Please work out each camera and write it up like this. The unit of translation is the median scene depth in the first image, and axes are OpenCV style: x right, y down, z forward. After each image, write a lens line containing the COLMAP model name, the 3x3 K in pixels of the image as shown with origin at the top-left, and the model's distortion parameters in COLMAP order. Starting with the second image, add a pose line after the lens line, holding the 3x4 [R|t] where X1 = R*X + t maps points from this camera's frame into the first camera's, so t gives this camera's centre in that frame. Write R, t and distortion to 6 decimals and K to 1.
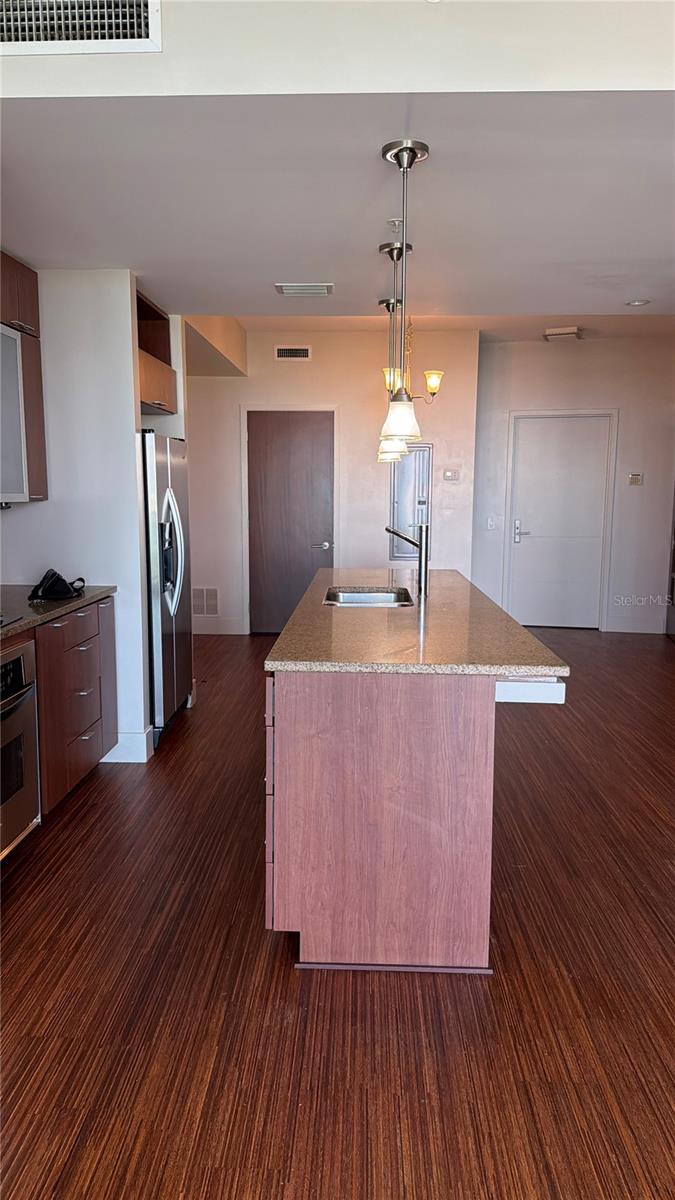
lens RADIAL K [[850.9, 0, 334.3], [0, 850.9, 607.9], [0, 0, 1]] dist [0.103778, -0.127981]
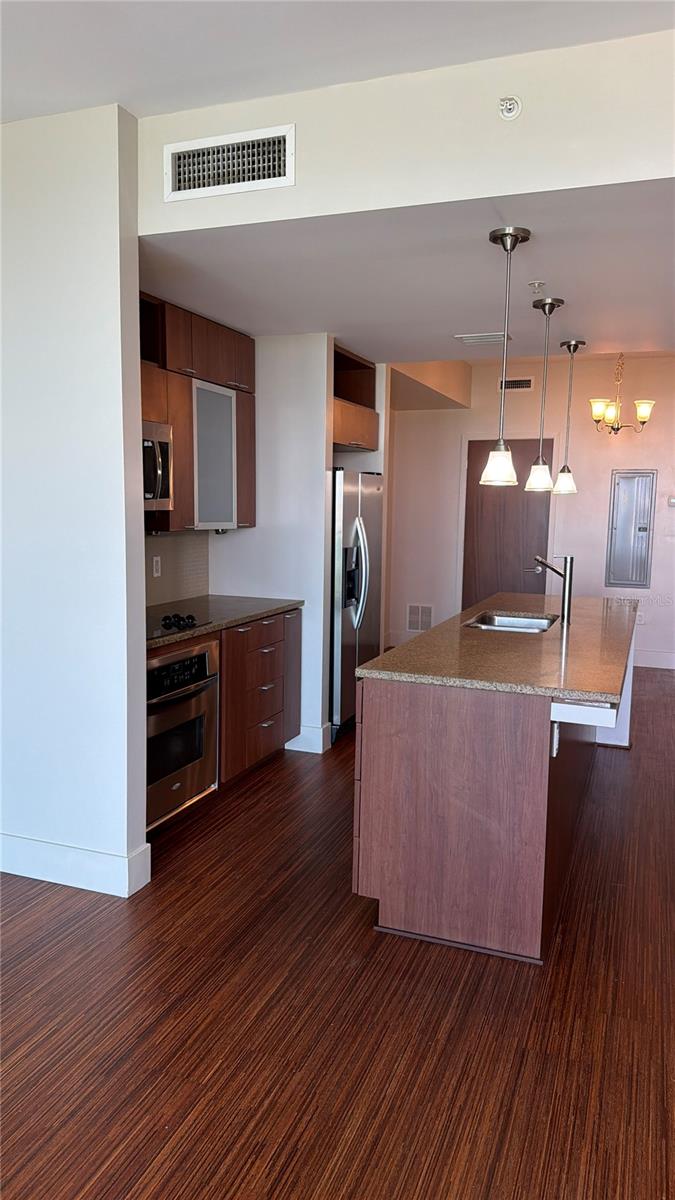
lens RADIAL K [[850.9, 0, 334.3], [0, 850.9, 607.9], [0, 0, 1]] dist [0.103778, -0.127981]
pose [[0.947063, 0.049154, -0.317262, 0.258947], [-0.055319, 0.998414, -0.010449, -0.009419], [0.316245, 0.027446, 0.948280, -0.153101]]
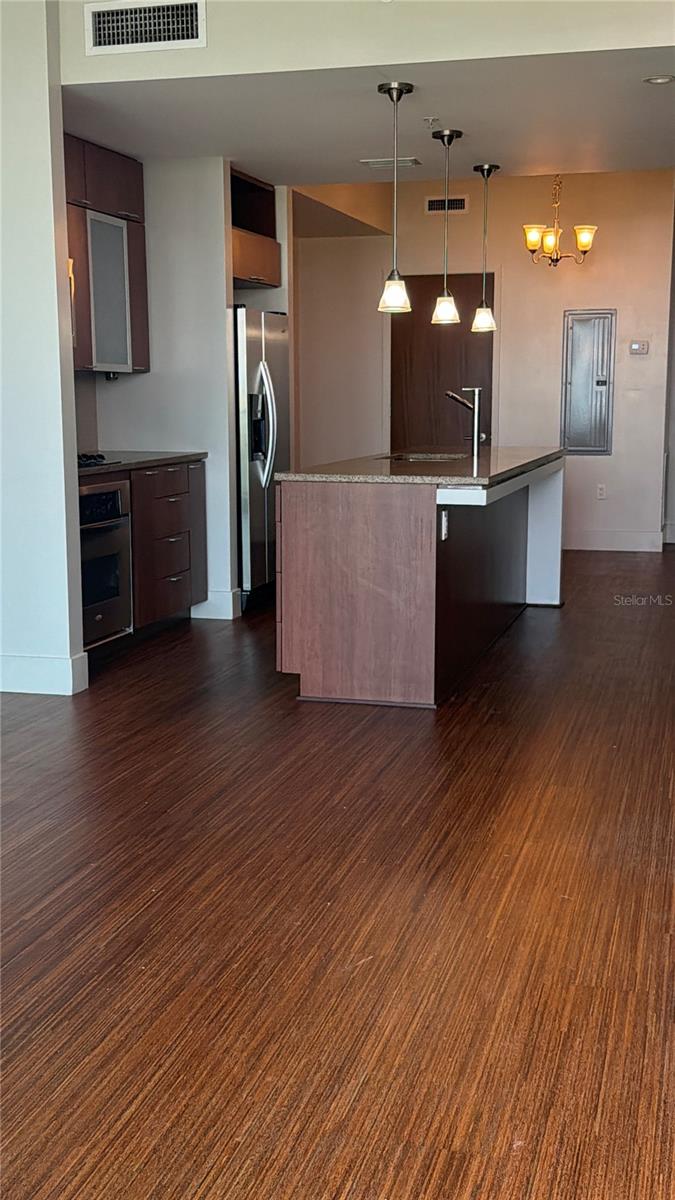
lens RADIAL K [[1448.5, 0, 340.9], [0, 1448.5, 621.7], [0, 0, 1]] dist [0.123367, -0.045897]
pose [[0.973921, 0.027735, -0.225185, 0.544289], [-0.023735, 0.999509, 0.020451, 0.244305], [0.225642, -0.014573, 0.974101, -1.241798]]
